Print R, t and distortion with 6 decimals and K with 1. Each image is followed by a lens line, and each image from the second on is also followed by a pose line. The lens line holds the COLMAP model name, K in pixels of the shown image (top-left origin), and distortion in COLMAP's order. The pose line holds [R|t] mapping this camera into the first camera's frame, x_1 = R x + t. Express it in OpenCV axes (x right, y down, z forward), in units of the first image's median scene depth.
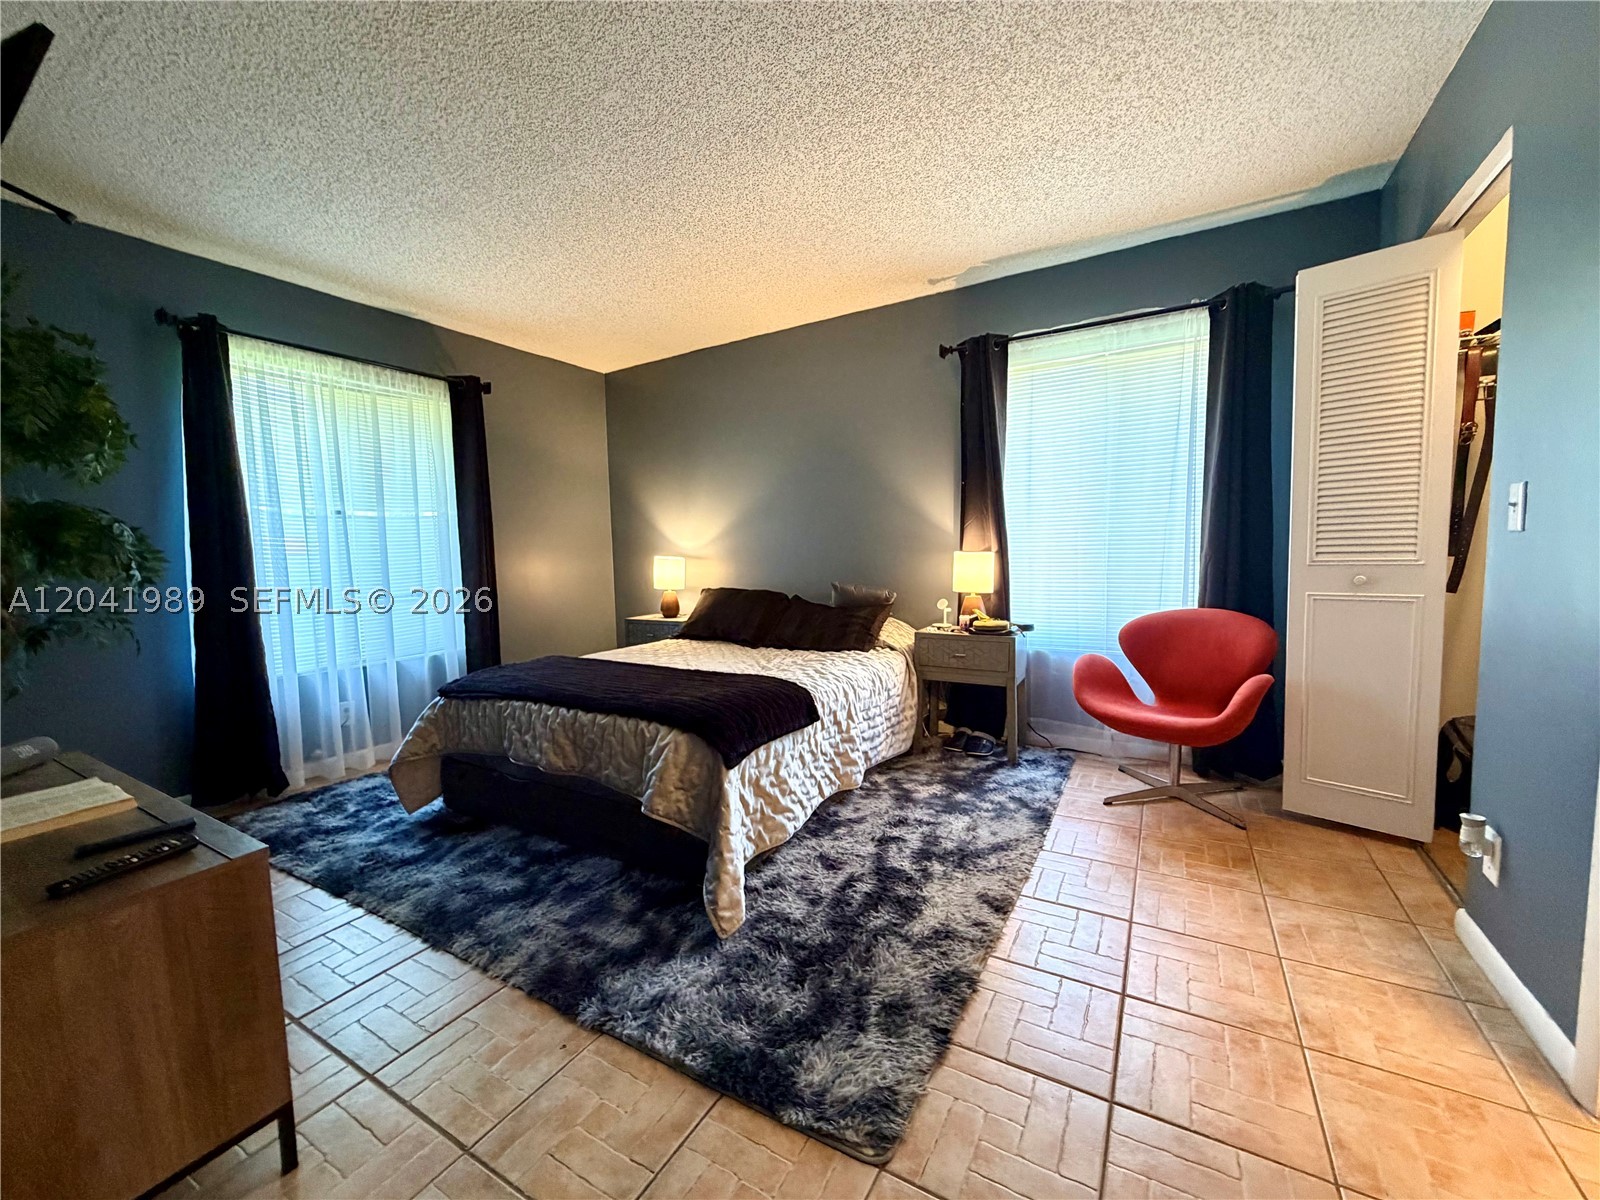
lens RADIAL K [[639.8, 0, 795.5], [0, 639.8, 595.3], [0, 0, 1]] dist [0.000600, -0.000112]
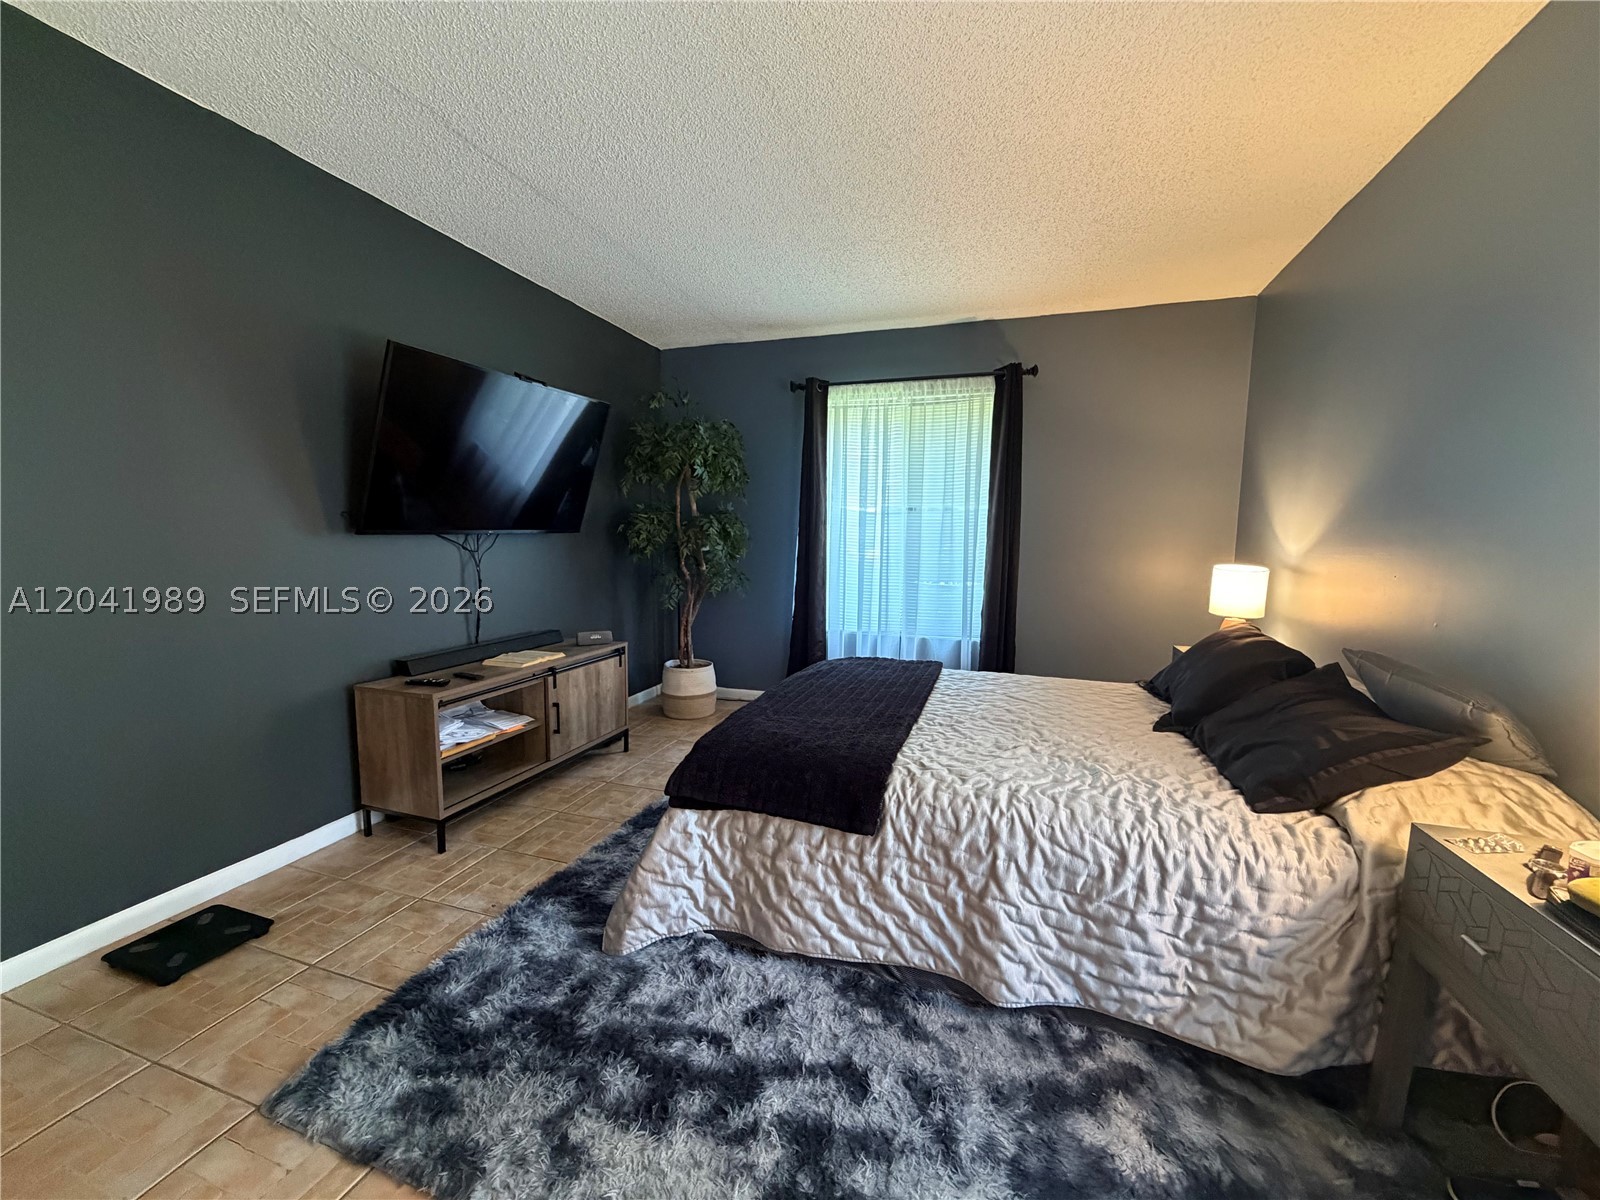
lens RADIAL K [[639.8, 0, 800.3], [0, 639.8, 599.7], [0, 0, 1]] dist [0.000600, -0.000112]
pose [[0.211327, 0.136039, -0.967902, 0.564007], [-0.091933, 0.988643, 0.118882, -0.105731], [0.973082, 0.063859, 0.221433, 0.689694]]
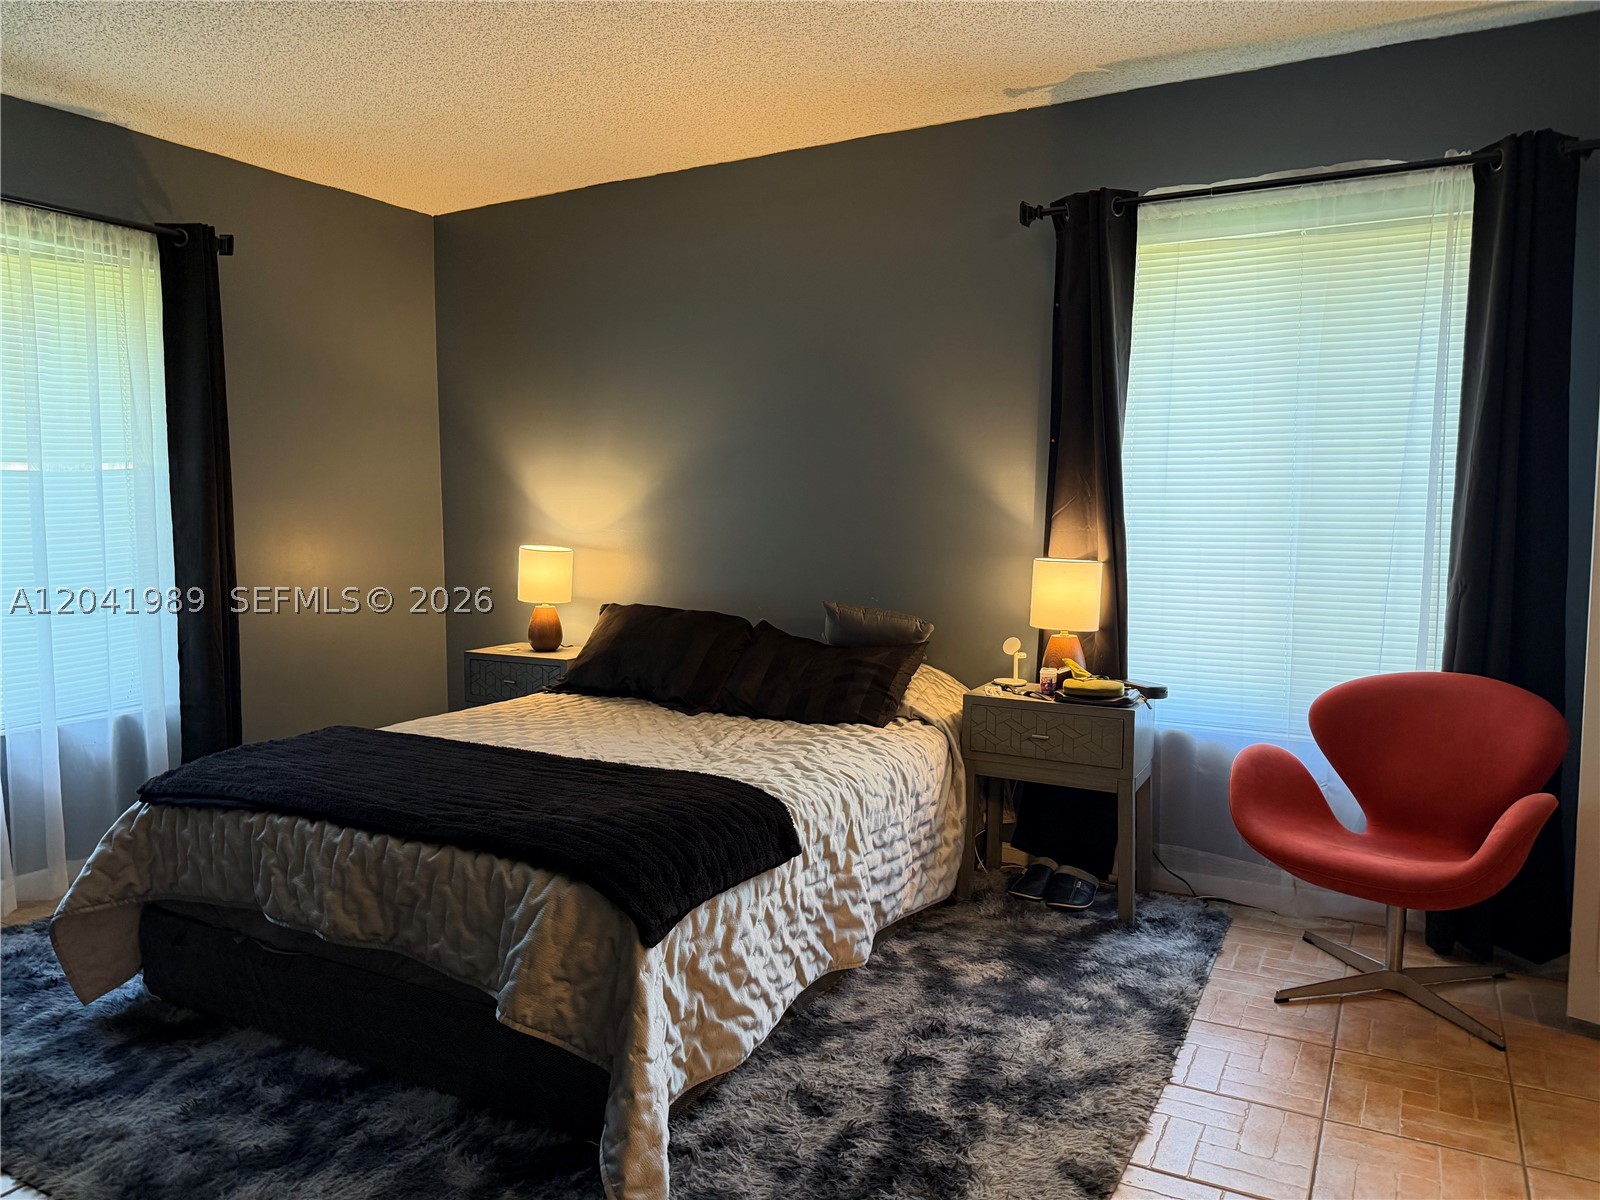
lens RADIAL K [[1126.0, 0, 794.1], [0, 1126.0, 598.3], [0, 0, 1]] dist [0.038192, -0.046378]
pose [[0.999261, 0.022520, 0.031164, -0.005781], [-0.022884, 0.999673, 0.011381, -0.048968], [-0.030897, -0.012085, 0.999449, -0.034198]]
